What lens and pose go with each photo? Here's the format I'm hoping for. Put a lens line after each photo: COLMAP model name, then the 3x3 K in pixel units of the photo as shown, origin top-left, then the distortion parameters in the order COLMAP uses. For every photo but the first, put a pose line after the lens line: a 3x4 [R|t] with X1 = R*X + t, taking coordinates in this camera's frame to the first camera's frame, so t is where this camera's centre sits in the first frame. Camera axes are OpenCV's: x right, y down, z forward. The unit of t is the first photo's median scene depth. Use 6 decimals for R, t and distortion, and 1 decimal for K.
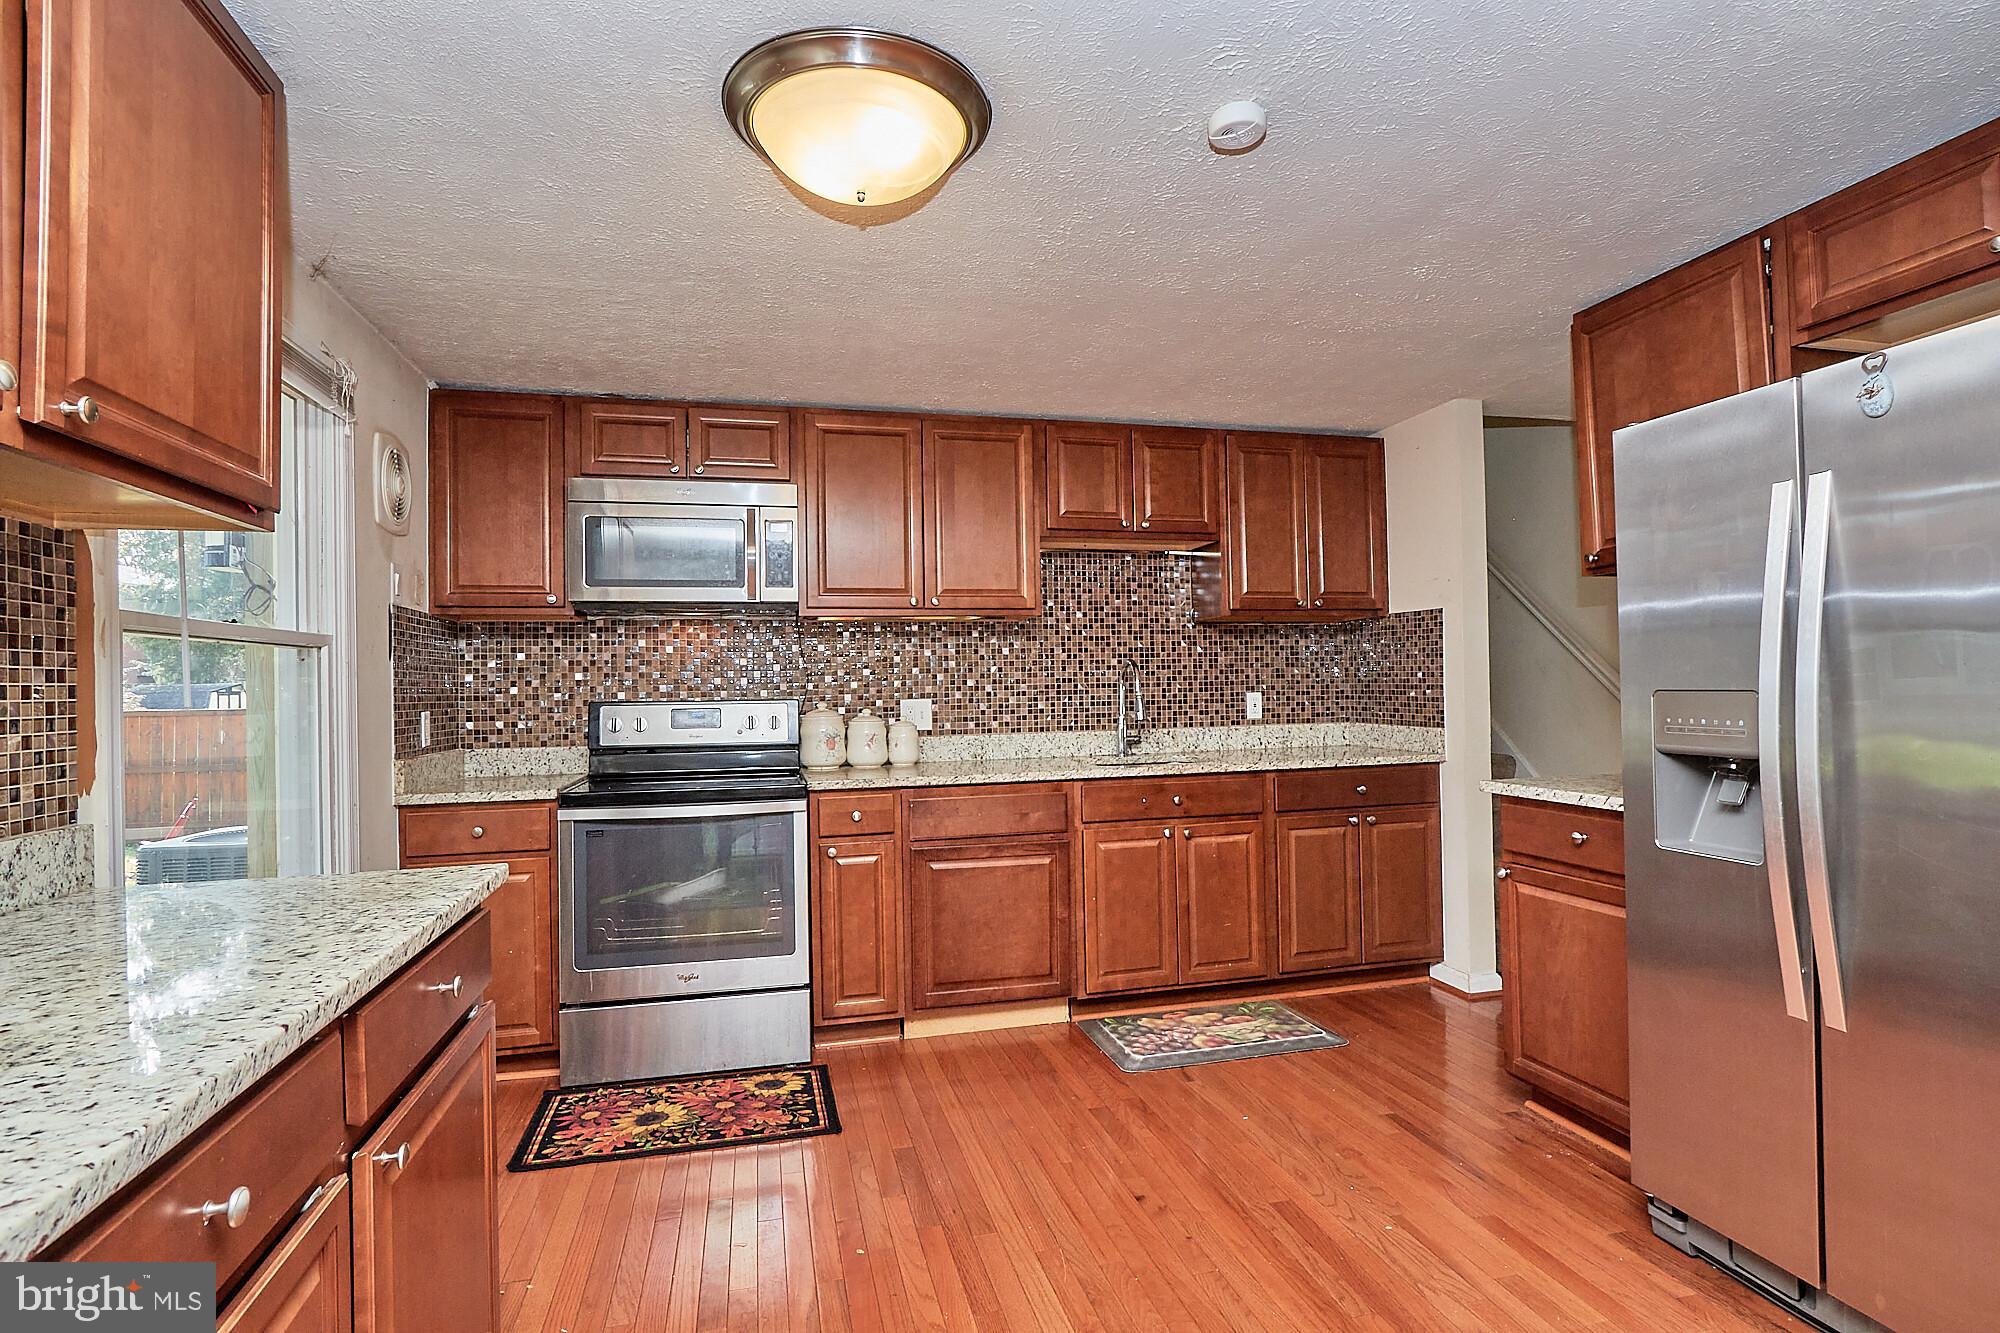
lens RADIAL K [[991.5, 0, 1000.3], [0, 991.5, 665.3], [0, 0, 1]] dist [-0.006486, -0.000882]
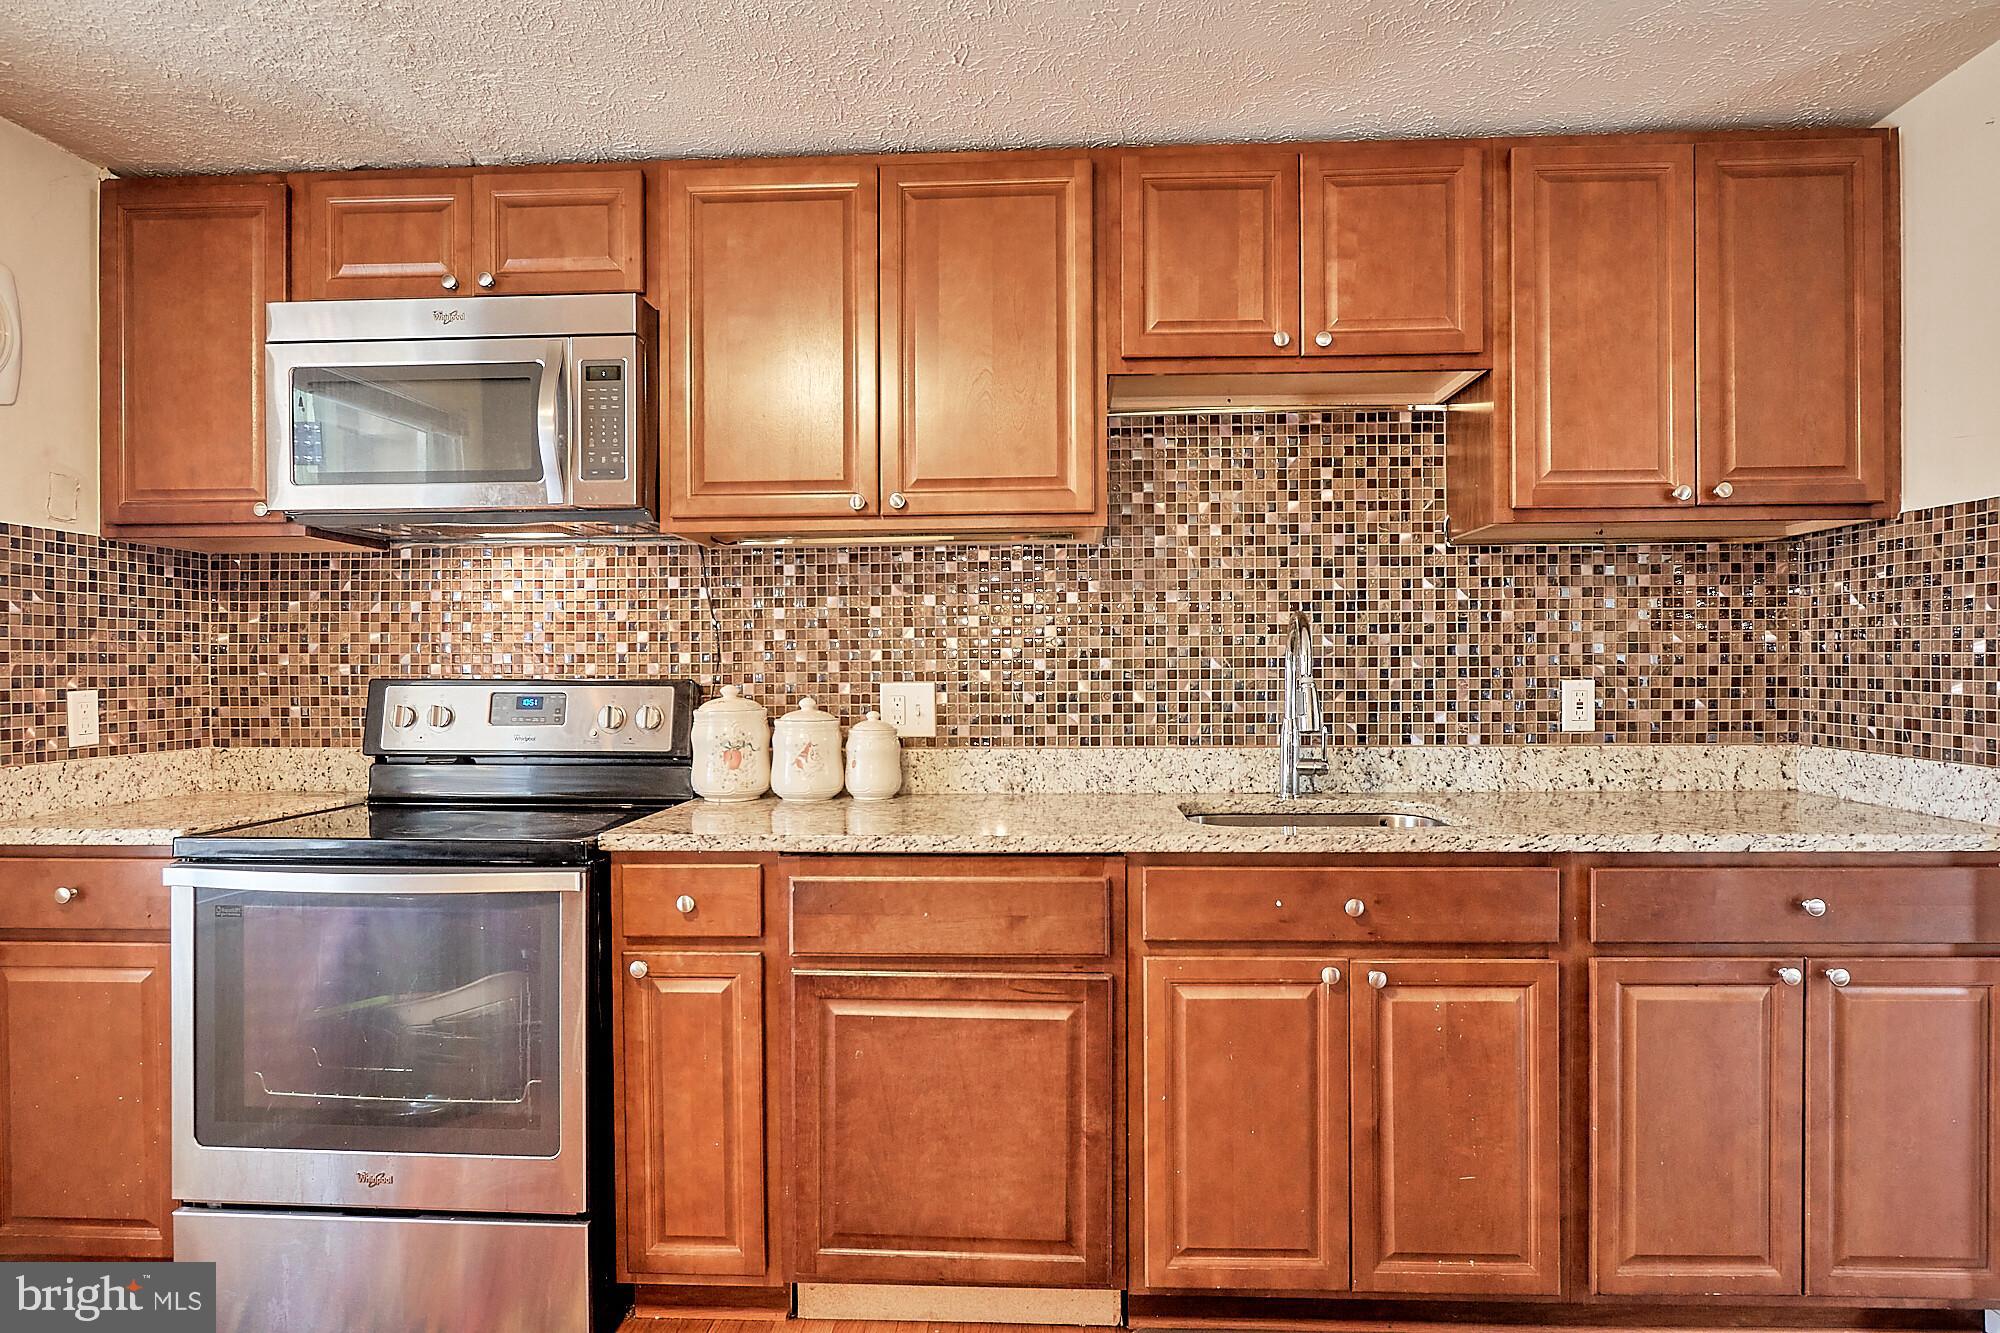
lens RADIAL K [[1131.6, 0, 999.5], [0, 1131.6, 670.3], [0, 0, 1]] dist [-0.008354, 0.003577]
pose [[0.954908, 0.014034, -0.296570, 0.166971], [-0.005131, 0.999513, 0.030778, 0.007331], [0.296858, -0.027868, 0.954515, 0.418884]]
